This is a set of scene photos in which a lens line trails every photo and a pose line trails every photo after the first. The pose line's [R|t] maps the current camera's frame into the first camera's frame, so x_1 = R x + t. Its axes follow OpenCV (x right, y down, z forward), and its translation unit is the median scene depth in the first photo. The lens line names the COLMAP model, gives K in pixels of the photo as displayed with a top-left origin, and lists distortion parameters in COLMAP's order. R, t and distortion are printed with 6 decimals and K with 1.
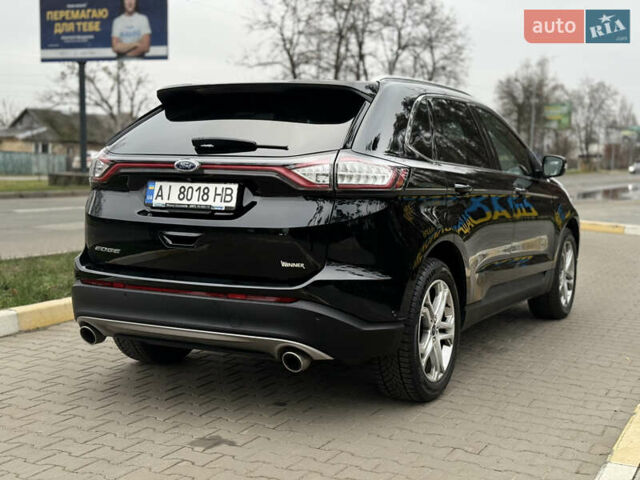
lens RADIAL K [[877.9, 0, 320.0], [0, 877.9, 240.0], [0, 0, 1]] dist [0.182326, -0.311742]
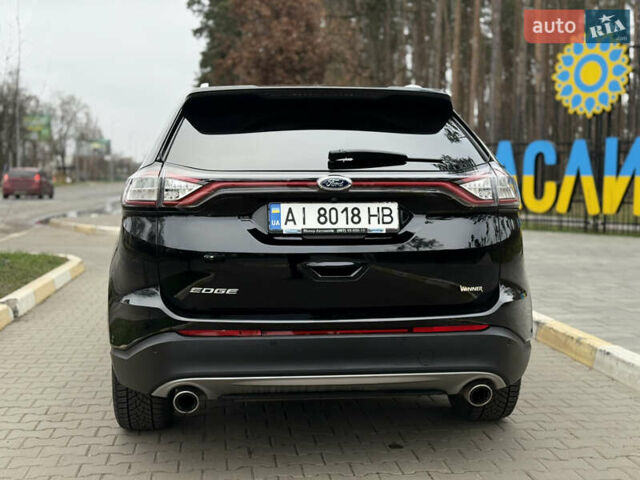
lens RADIAL K [[877.9, 0, 320.0], [0, 877.9, 240.0], [0, 0, 1]] dist [0.182326, -0.311742]
pose [[0.840709, -0.055310, 0.538655, -0.603316], [0.062367, 0.998040, 0.005141, -0.033945], [-0.537884, 0.029272, 0.842511, 0.289204]]
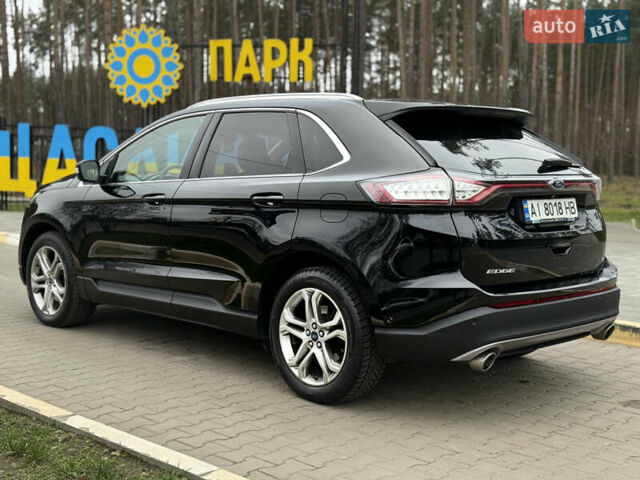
lens RADIAL K [[877.9, 0, 320.0], [0, 877.9, 240.0], [0, 0, 1]] dist [0.182326, -0.311742]
pose [[0.302293, -0.097597, 0.948206, -1.286738], [0.076362, 0.994027, 0.077969, -0.121551], [-0.950152, 0.048837, 0.307940, 0.915102]]
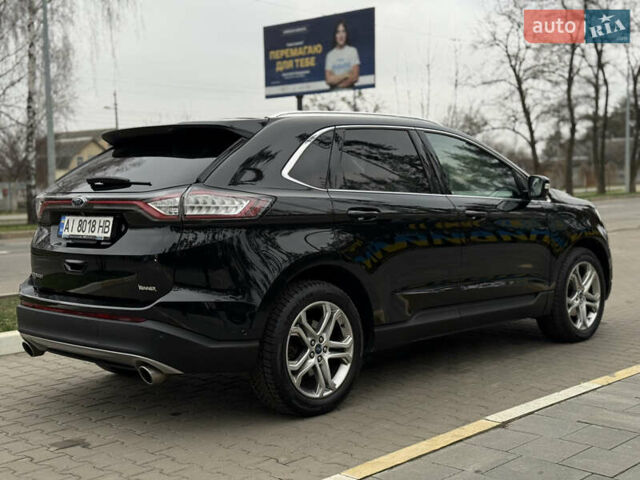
lens RADIAL K [[877.9, 0, 320.0], [0, 877.9, 240.0], [0, 0, 1]] dist [0.182326, -0.311742]
pose [[0.958397, -0.017515, -0.284901, 0.464175], [0.010827, 0.999628, -0.025032, -0.002290], [0.285234, 0.020906, 0.958230, -0.016641]]
